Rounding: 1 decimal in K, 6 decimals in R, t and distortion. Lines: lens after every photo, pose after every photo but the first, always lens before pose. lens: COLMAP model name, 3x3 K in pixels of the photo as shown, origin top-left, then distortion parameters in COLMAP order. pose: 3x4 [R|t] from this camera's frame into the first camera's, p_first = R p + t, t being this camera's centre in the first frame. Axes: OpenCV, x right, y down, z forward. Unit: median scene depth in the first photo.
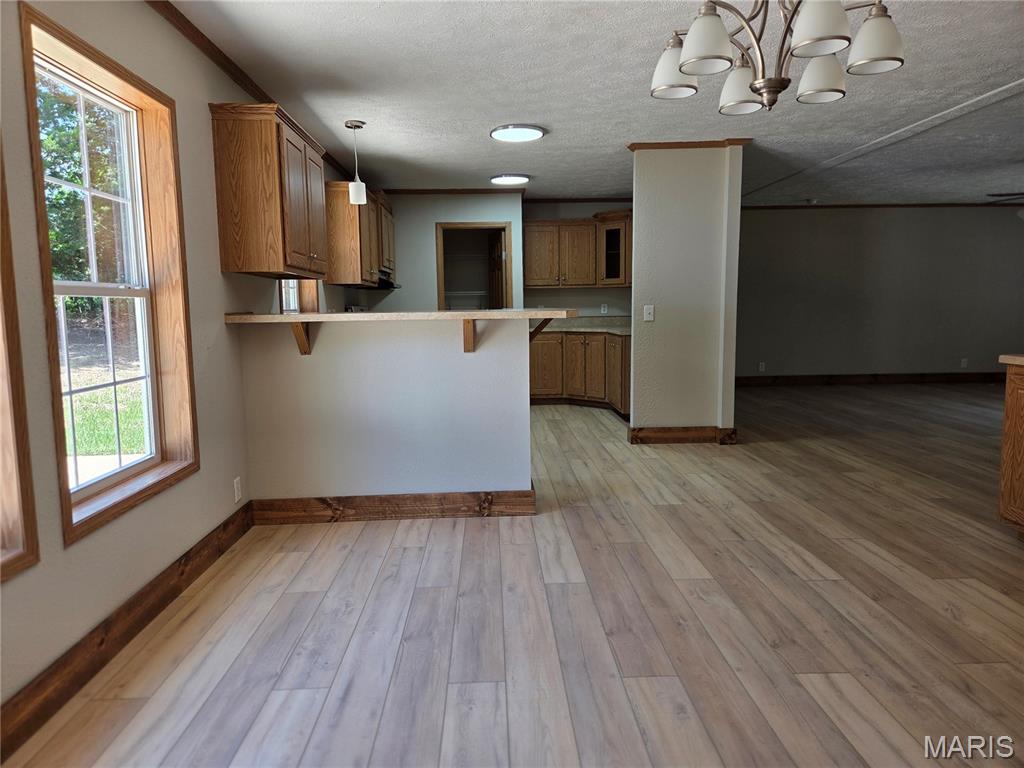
lens RADIAL K [[682.8, 0, 510.7], [0, 682.8, 384.1], [0, 0, 1]] dist [0.073352, -0.067141]
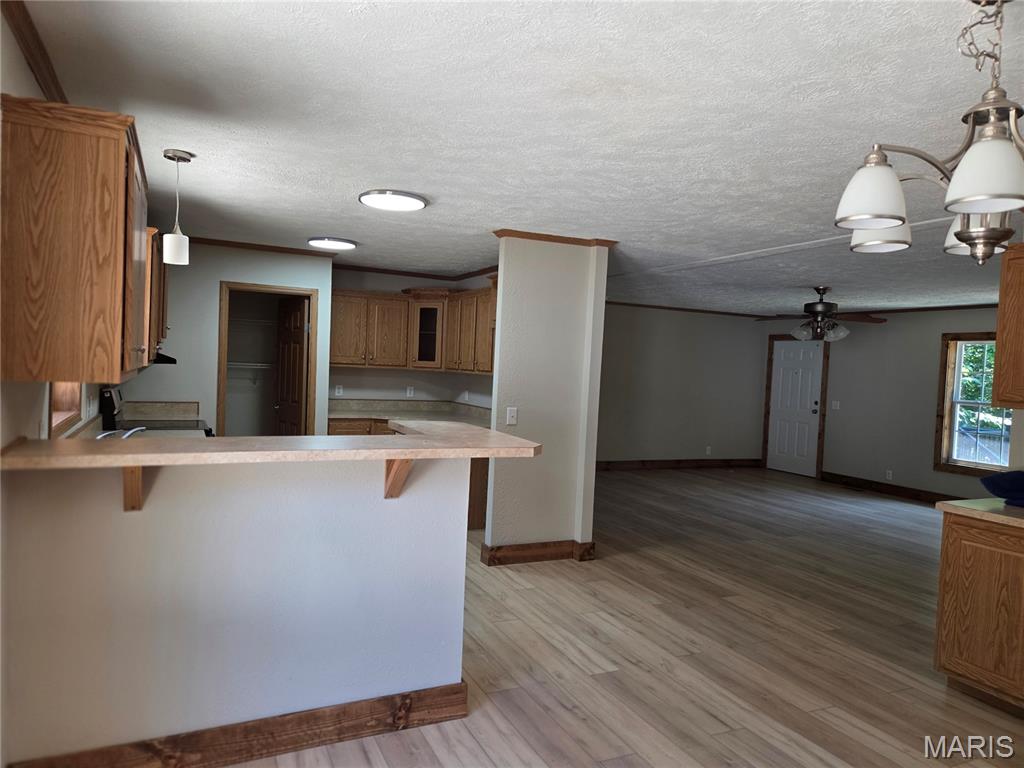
lens RADIAL K [[682.8, 0, 503.3], [0, 682.8, 391.8], [0, 0, 1]] dist [0.073352, -0.067141]
pose [[0.918065, 0.039051, 0.394501, -0.243349], [-0.011776, 0.997384, -0.071325, -0.109022], [-0.396254, 0.060835, 0.916123, 0.288340]]
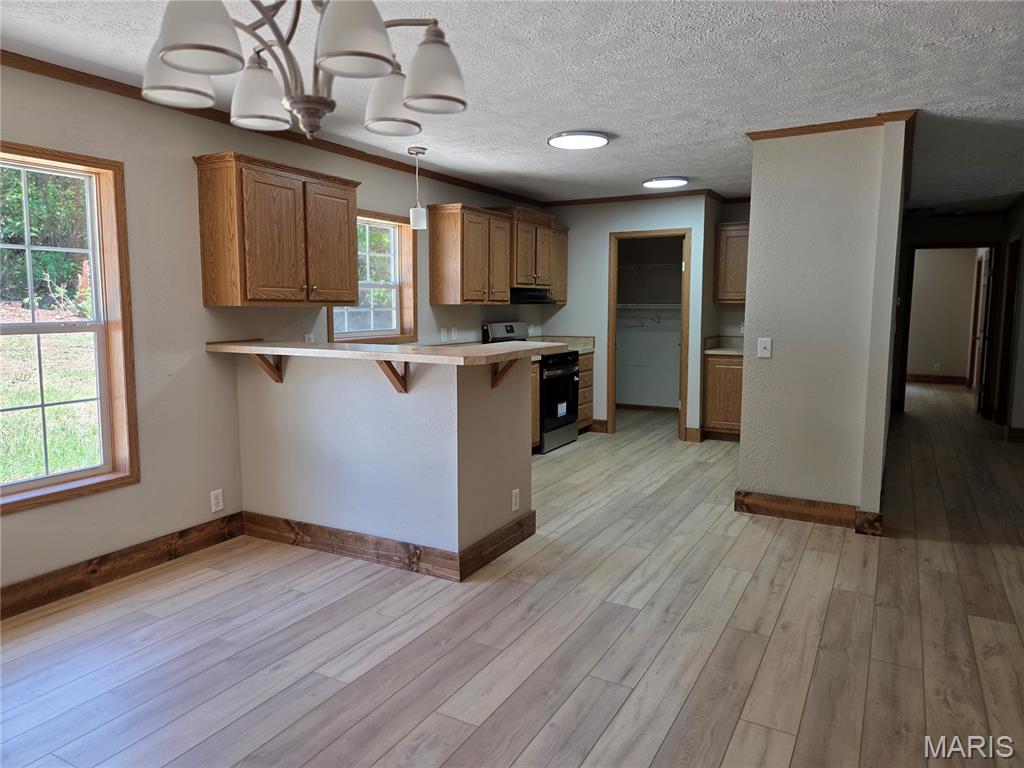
lens RADIAL K [[682.8, 0, 513.2], [0, 682.8, 380.6], [0, 0, 1]] dist [0.073352, -0.067141]
pose [[0.857236, 0.075066, -0.509422, 0.546071], [-0.073204, 0.997035, 0.023733, -0.097562], [0.509693, 0.016947, 0.860189, 0.276103]]
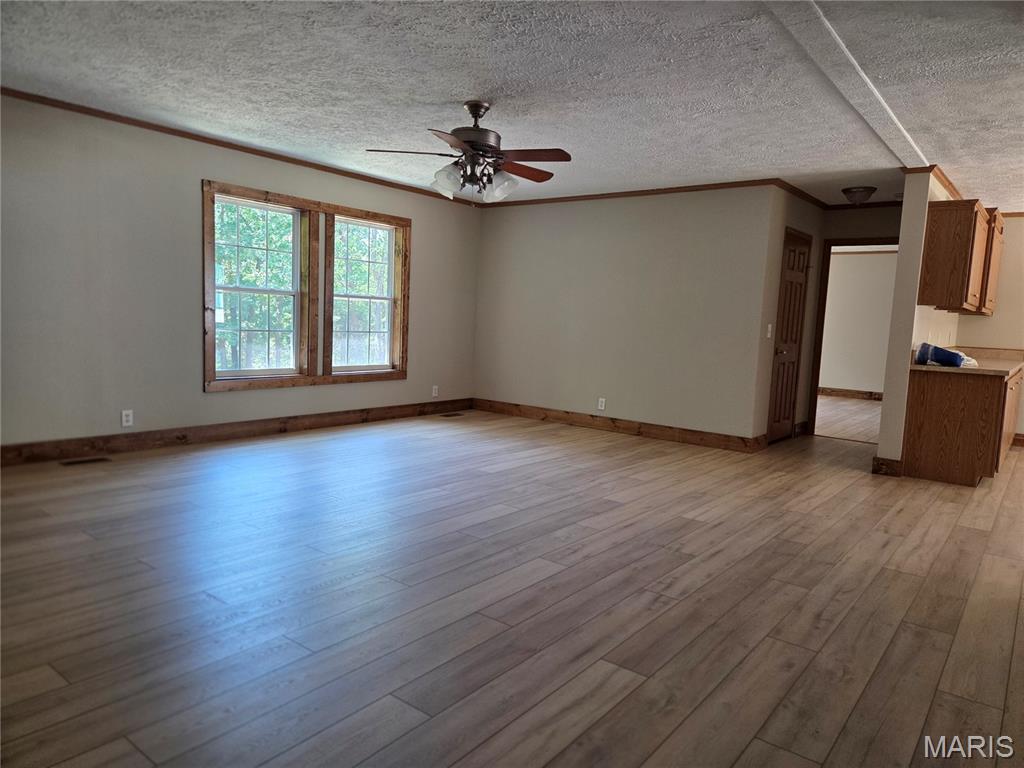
lens RADIAL K [[682.8, 0, 523.4], [0, 682.8, 383.7], [0, 0, 1]] dist [0.073352, -0.067141]
pose [[-0.771334, -0.085425, 0.630672, 0.503985], [0.037262, 0.983189, 0.178746, -0.295543], [-0.635339, 0.161373, -0.755184, 2.562182]]
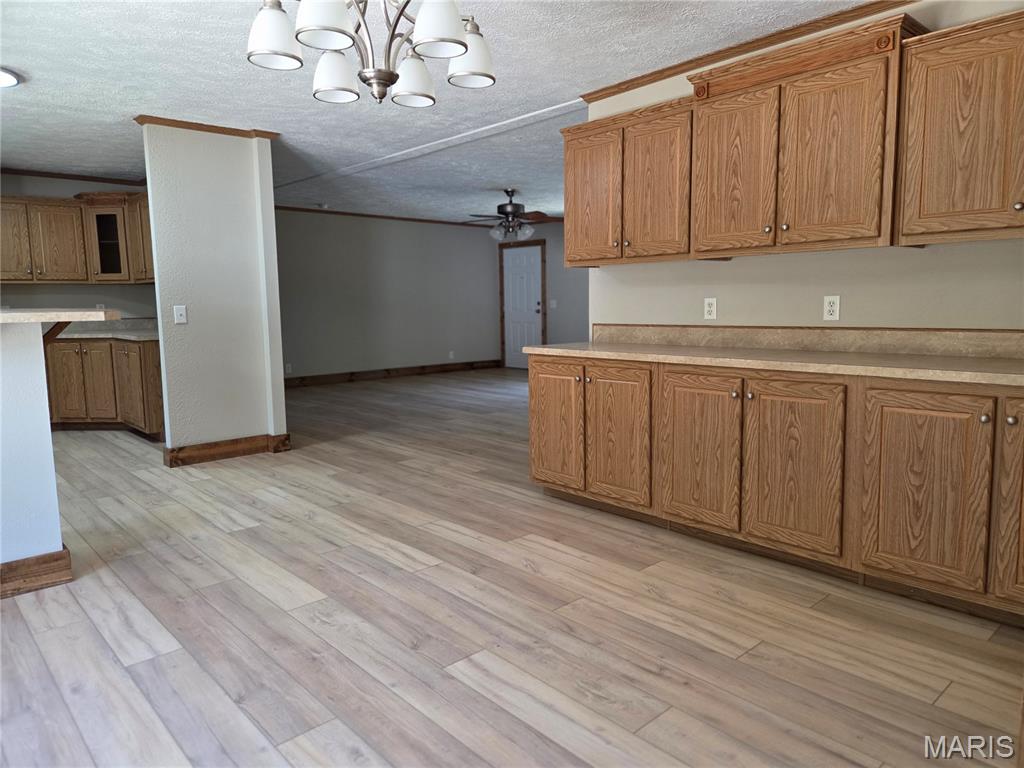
lens RADIAL K [[682.8, 0, 516.9], [0, 682.8, 381.4], [0, 0, 1]] dist [0.073352, -0.067141]
pose [[0.757131, -0.074754, 0.648972, -0.077679], [0.078853, 0.996625, 0.022805, -0.008315], [-0.648487, 0.033907, 0.760470, 0.088835]]
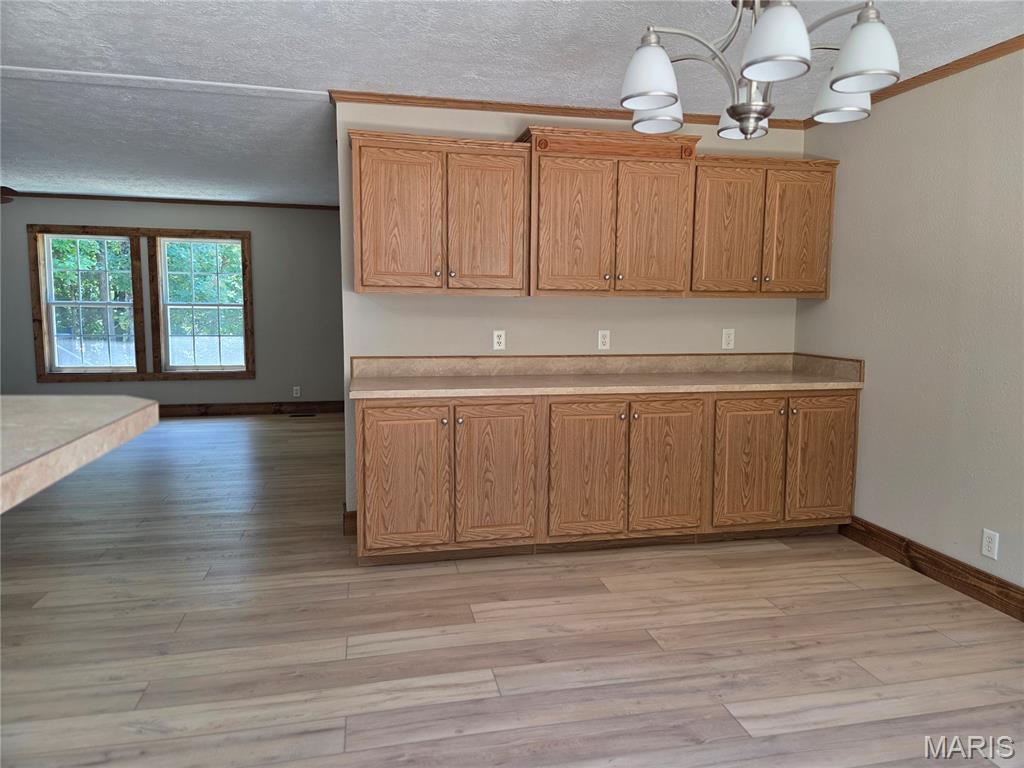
lens RADIAL K [[682.8, 0, 519.5], [0, 682.8, 375.2], [0, 0, 1]] dist [0.073352, -0.067141]
pose [[-0.188209, -0.089754, 0.978019, -0.255383], [0.104055, 0.988388, 0.110730, -0.131110], [-0.976601, 0.122608, -0.176685, 0.840963]]
